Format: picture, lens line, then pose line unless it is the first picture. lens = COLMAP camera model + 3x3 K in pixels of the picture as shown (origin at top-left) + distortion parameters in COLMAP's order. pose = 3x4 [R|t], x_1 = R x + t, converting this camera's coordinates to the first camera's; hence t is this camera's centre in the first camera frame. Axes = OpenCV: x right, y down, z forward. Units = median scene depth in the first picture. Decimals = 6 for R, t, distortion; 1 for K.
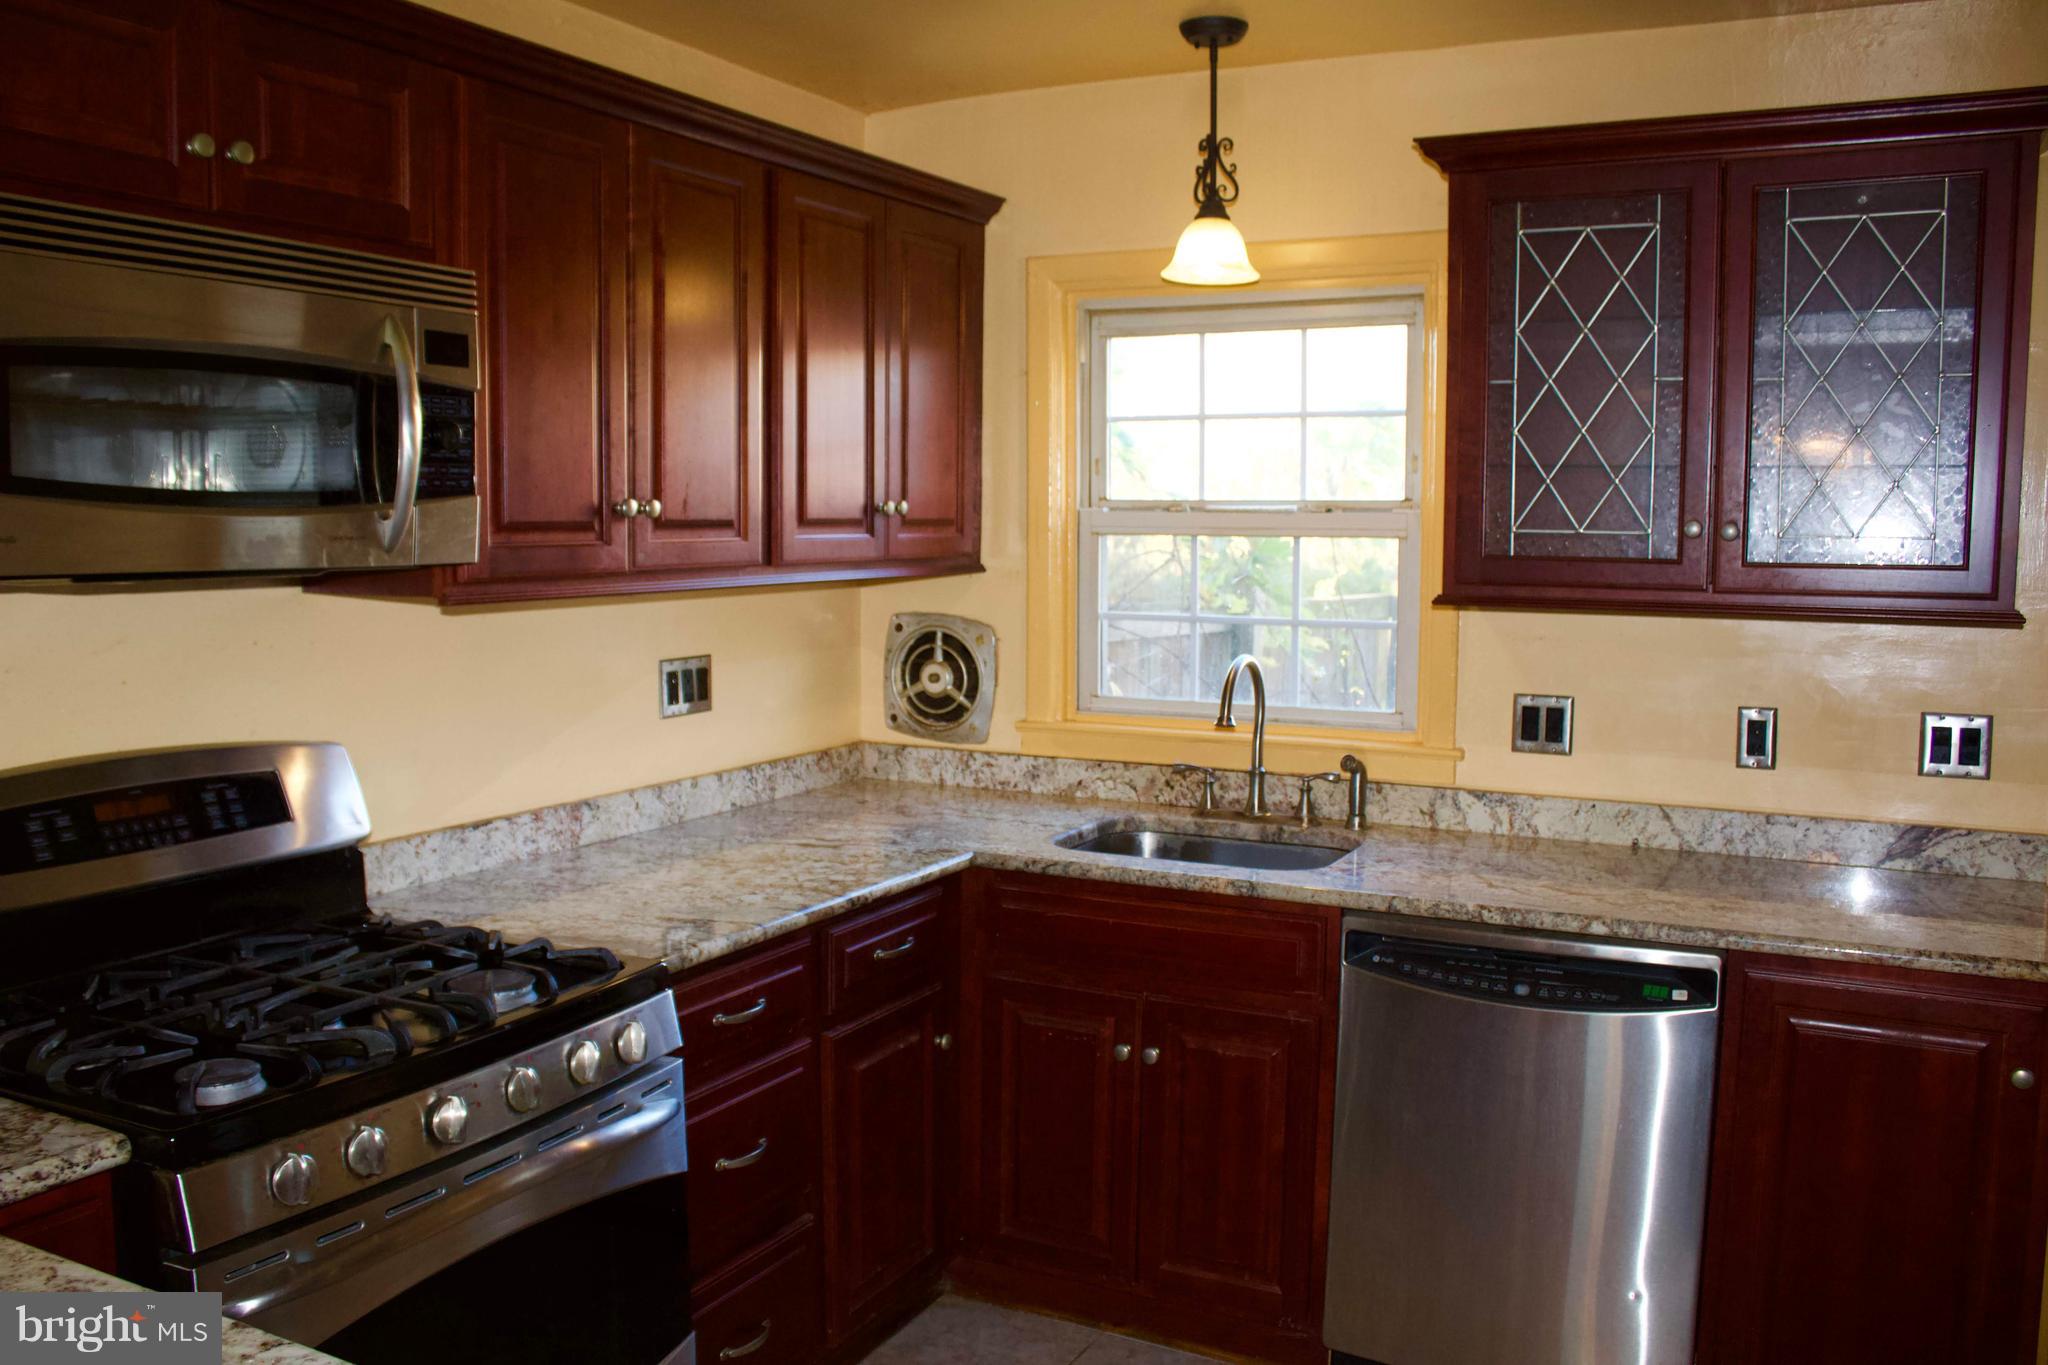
lens RADIAL K [[1711.1, 0, 1024.0], [0, 1711.1, 682.5], [0, 0, 1]] dist [-0.158479, 0.142587]
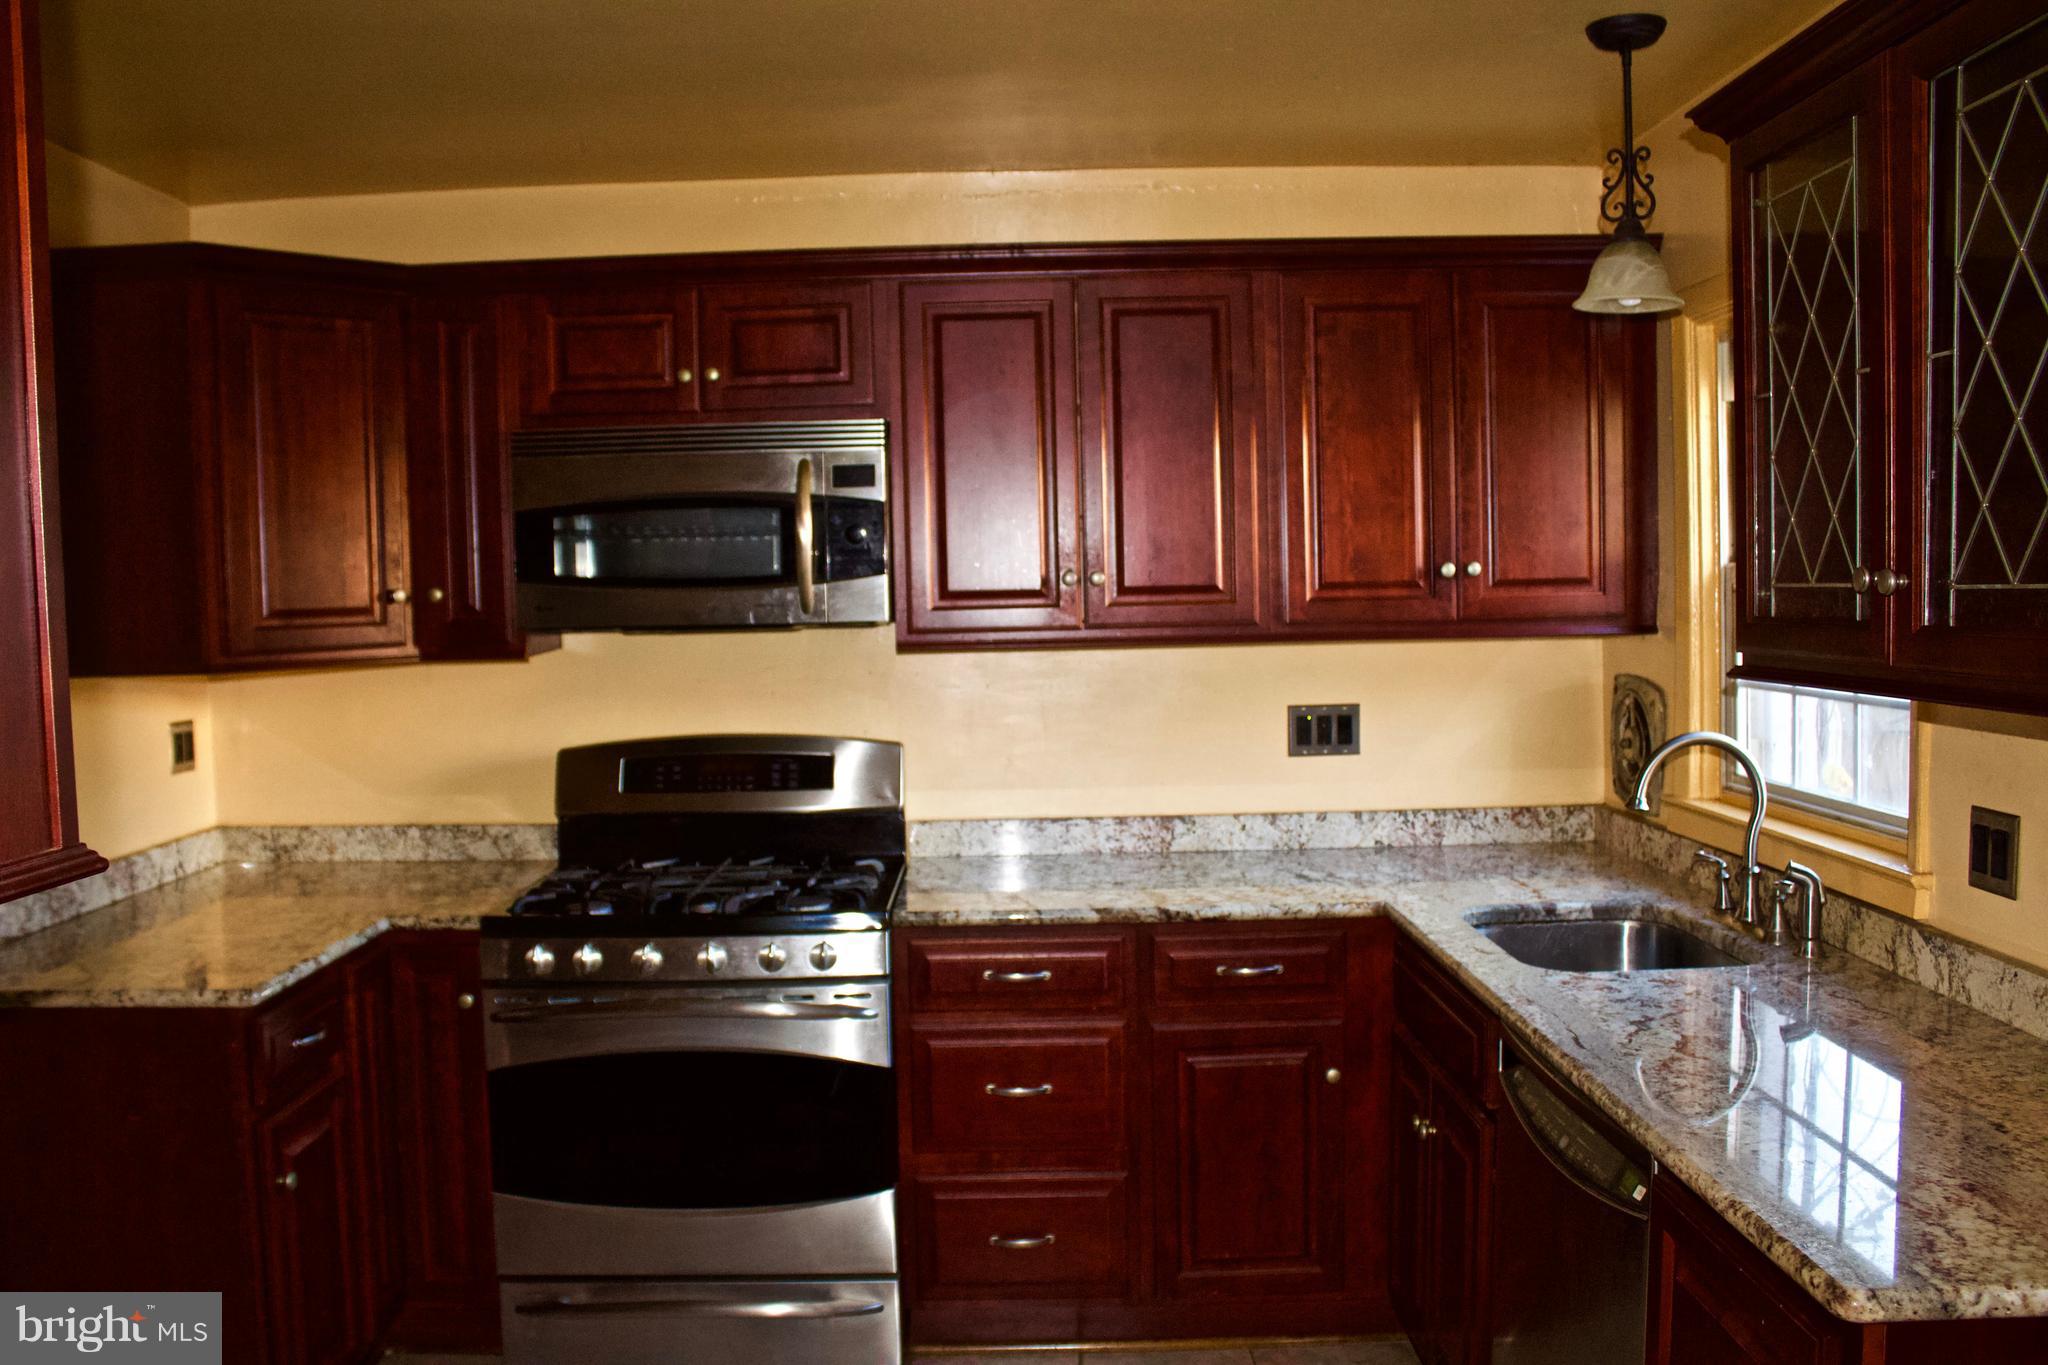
lens RADIAL K [[1769.3, 0, 1024.0], [0, 1769.3, 682.5], [0, 0, 1]] dist [-0.162234, 0.151331]
pose [[0.459504, 0.037709, -0.887375, 0.754559], [-0.062559, 0.997991, 0.010015, -0.028687], [0.885970, 0.050912, 0.460940, 0.293568]]
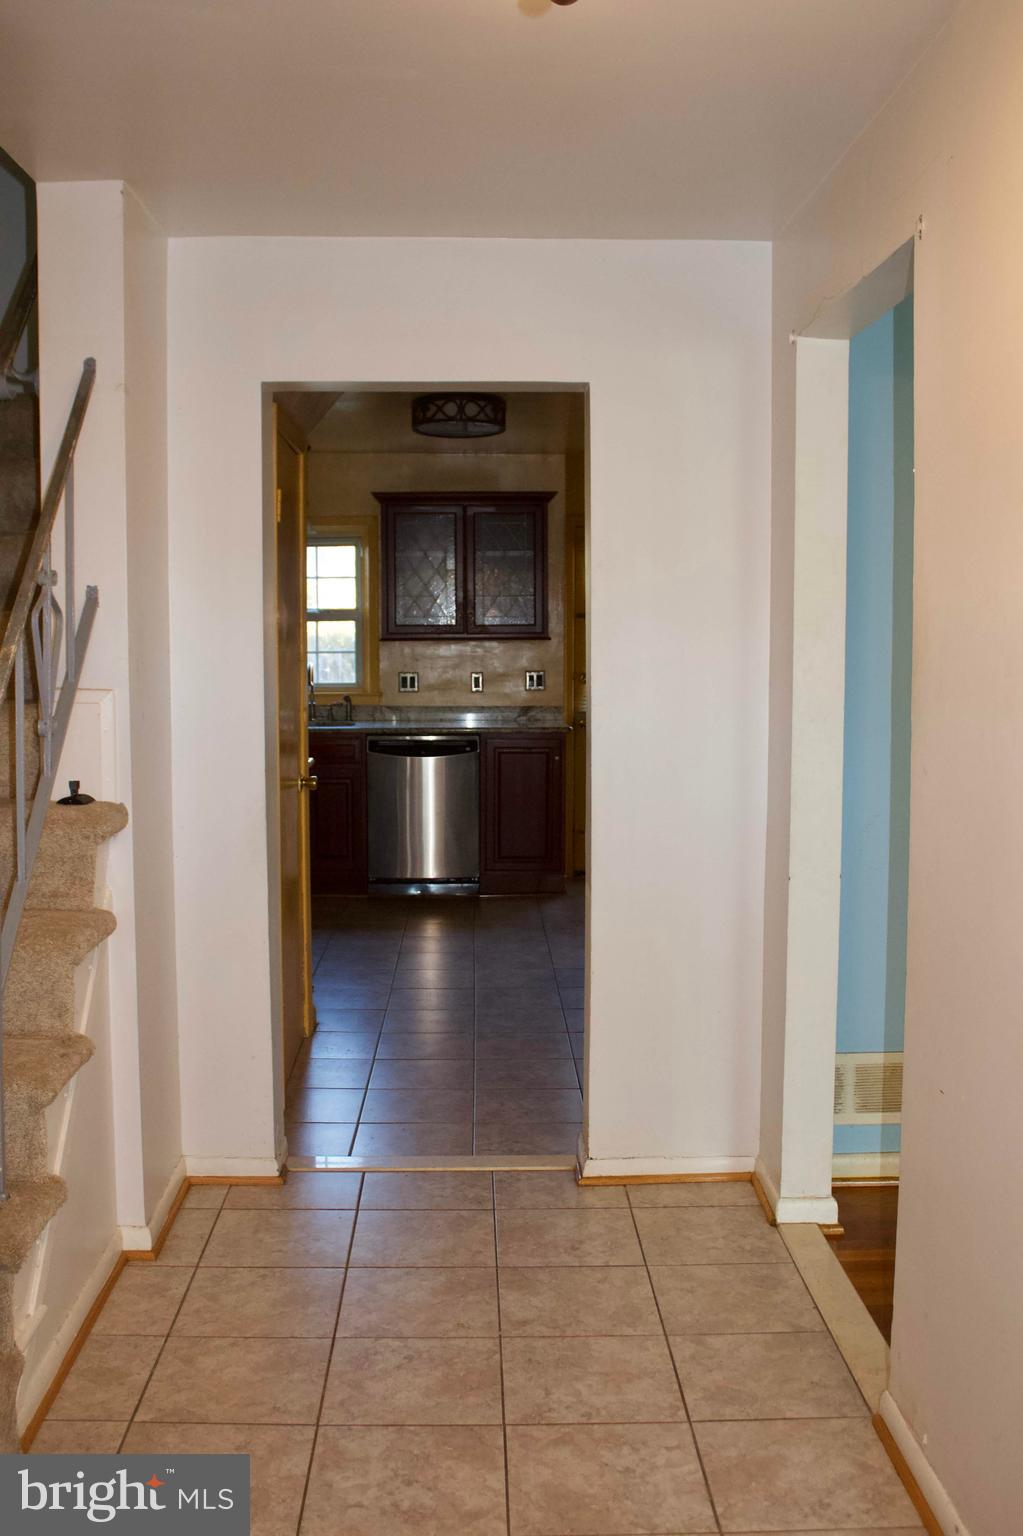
lens RADIAL K [[1537.6, 0, 511.5], [0, 1537.6, 768.0], [0, 0, 1]] dist [0.002220, 0.000201]
pose [[0.874103, -0.054182, 0.482710, -0.849599], [0.055771, 0.998382, 0.011072, 0.154720], [-0.482529, 0.017243, 0.875710, -1.458901]]
